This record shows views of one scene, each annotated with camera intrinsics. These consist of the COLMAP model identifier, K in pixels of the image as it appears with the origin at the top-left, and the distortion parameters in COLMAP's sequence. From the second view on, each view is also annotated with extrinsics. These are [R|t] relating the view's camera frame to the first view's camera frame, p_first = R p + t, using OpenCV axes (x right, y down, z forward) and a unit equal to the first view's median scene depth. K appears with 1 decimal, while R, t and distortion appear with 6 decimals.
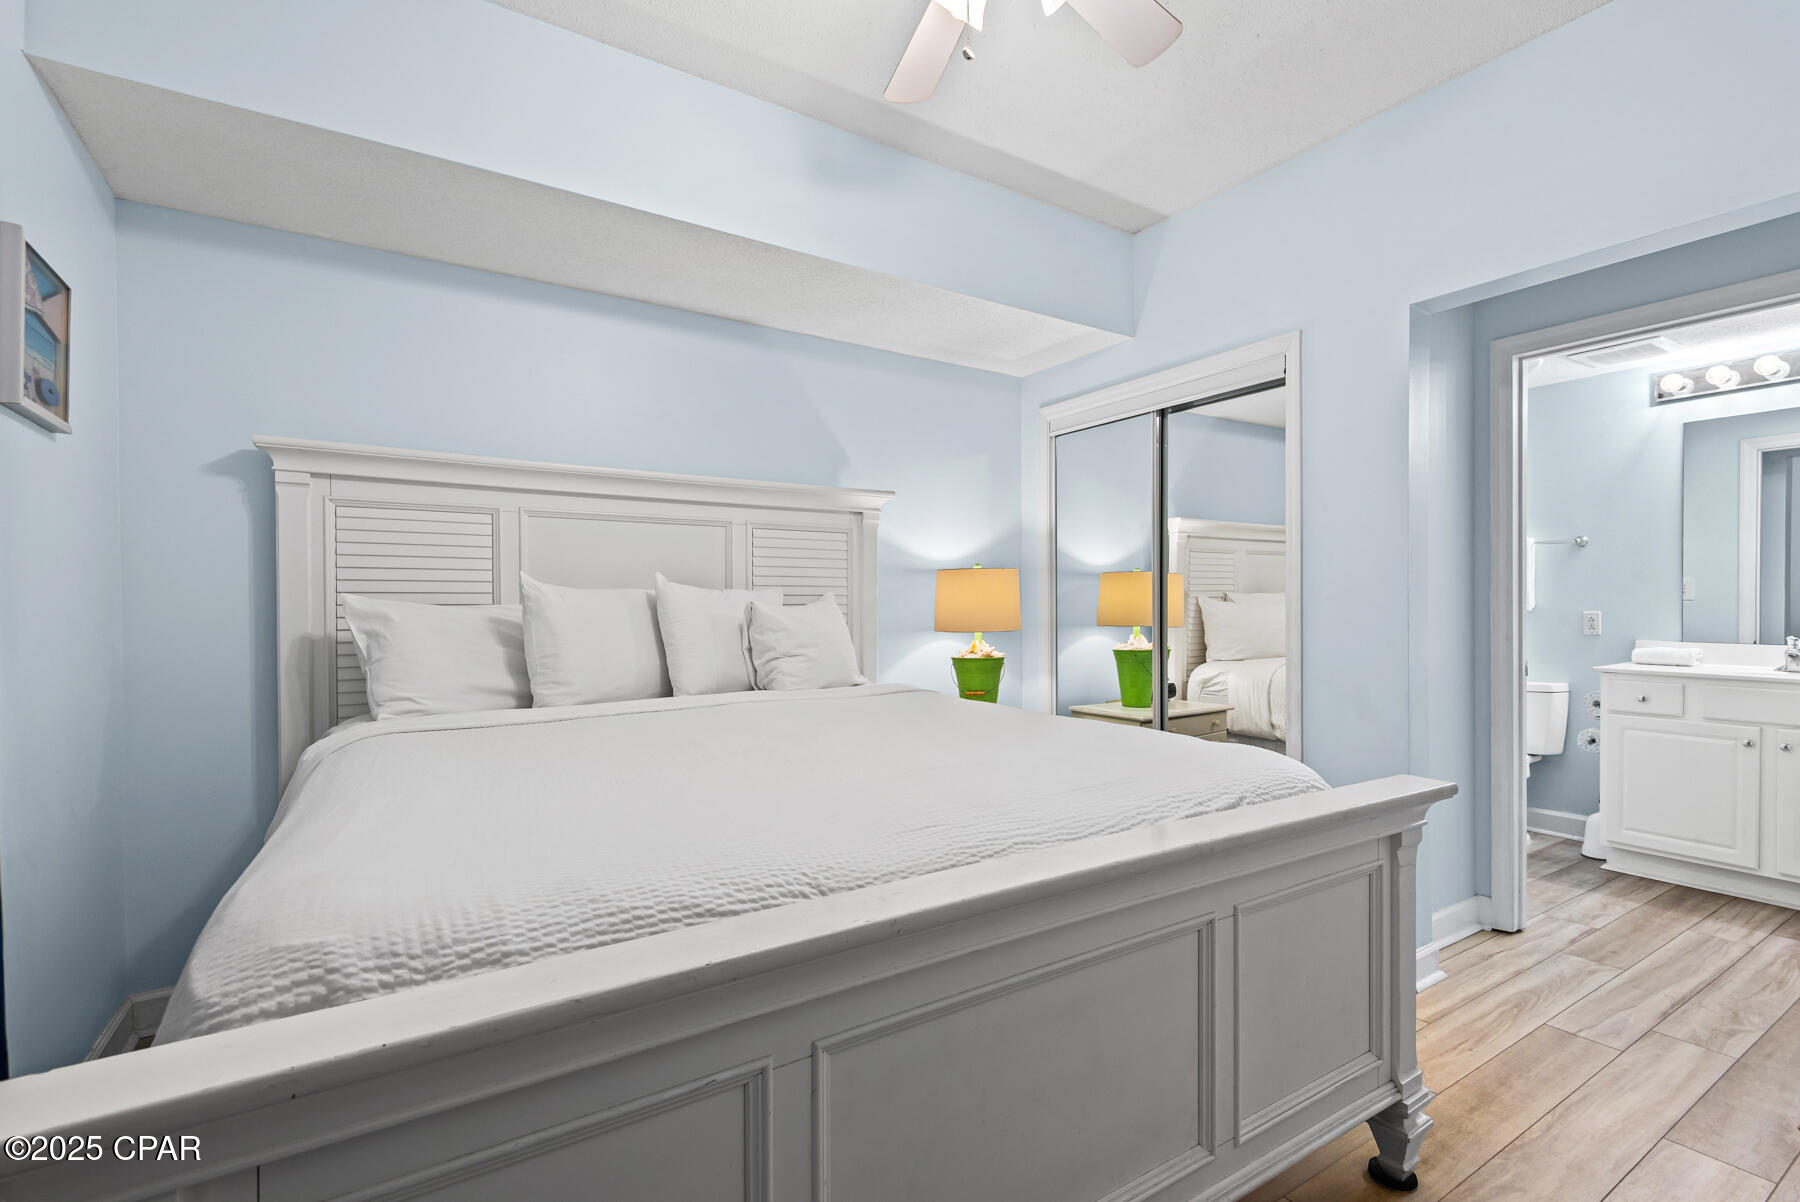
lens RADIAL K [[823.9, 0, 894.0], [0, 823.9, 611.0], [0, 0, 1]] dist [0.032227, -0.024355]
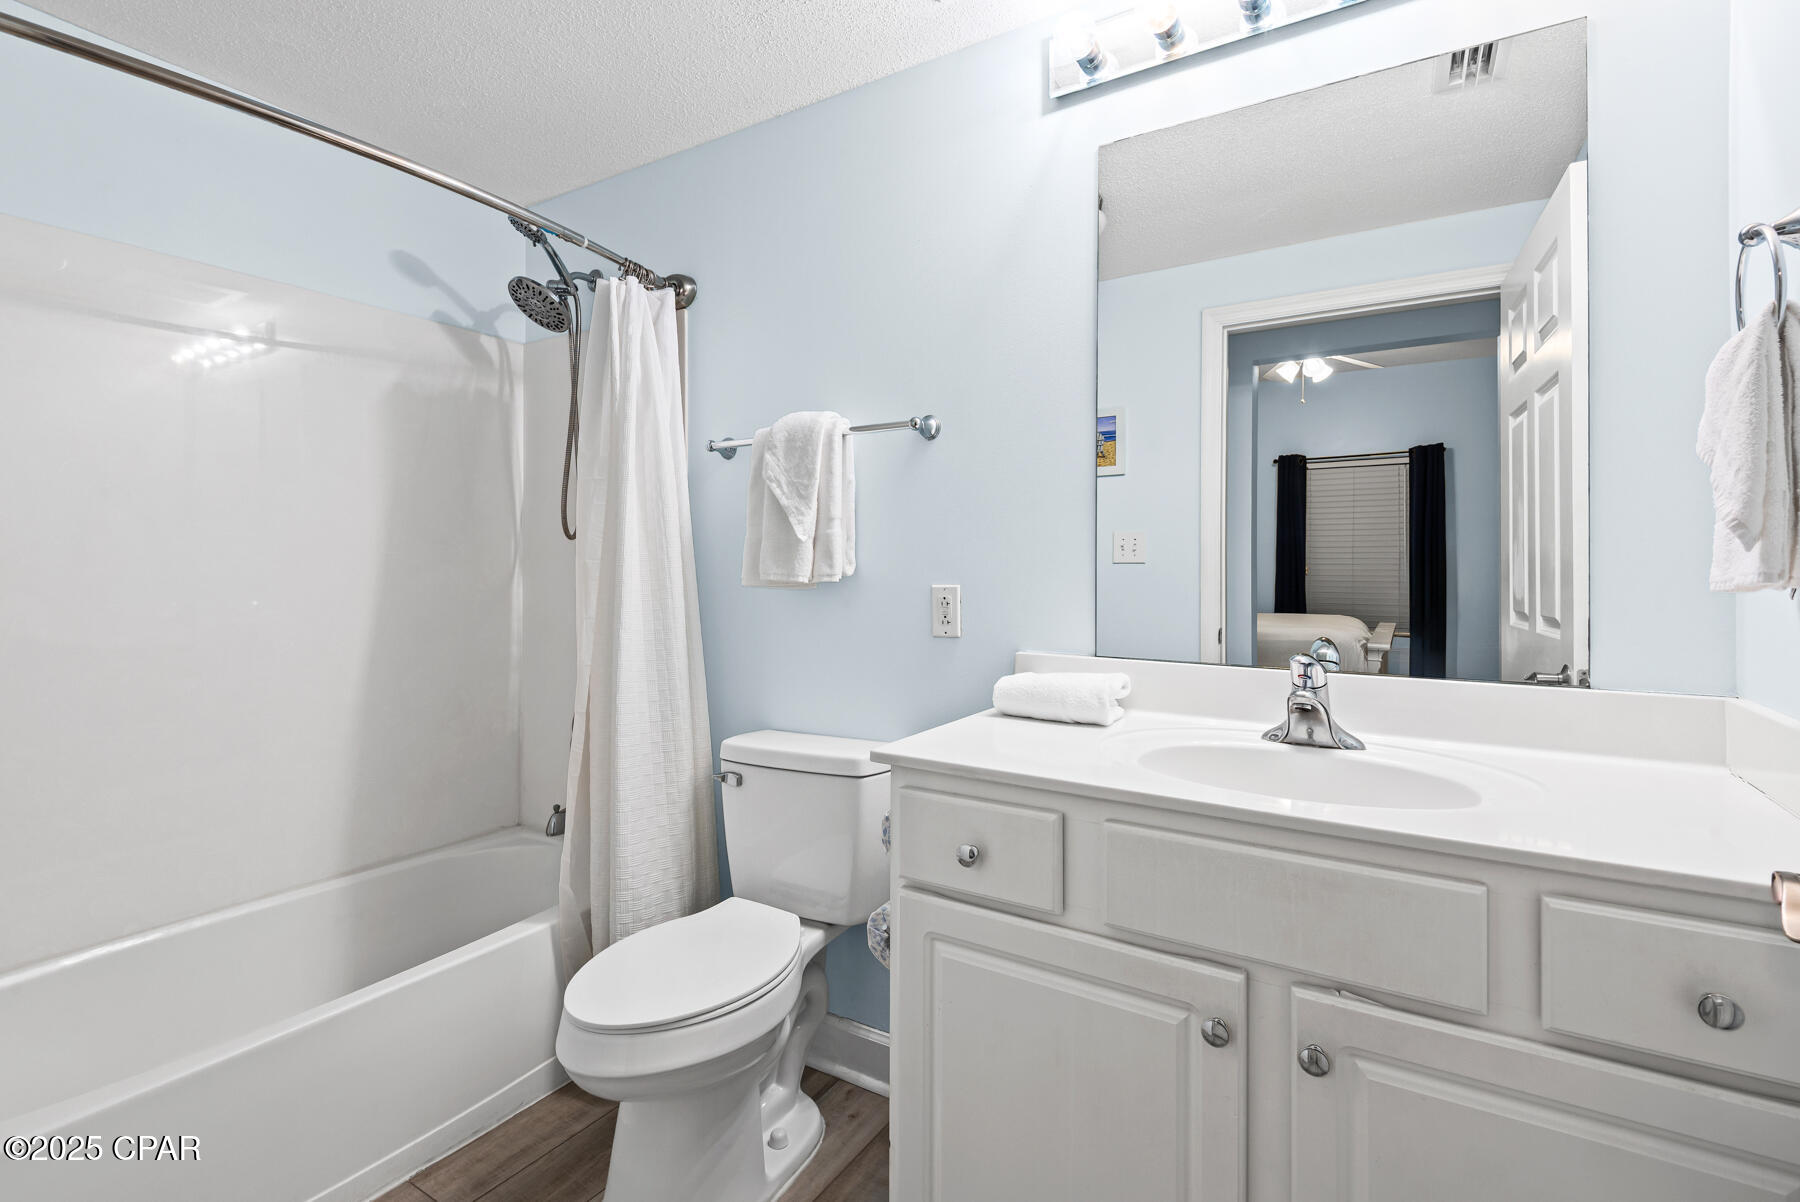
lens RADIAL K [[833.3, 0, 899.8], [0, 833.3, 561.7], [0, 0, 1]] dist [0.035674, -0.024699]
pose [[0.901332, 0.008674, 0.433041, 0.685310], [-0.005962, 0.999953, -0.007620, -0.009038], [-0.433087, 0.004286, 0.901342, 0.668335]]
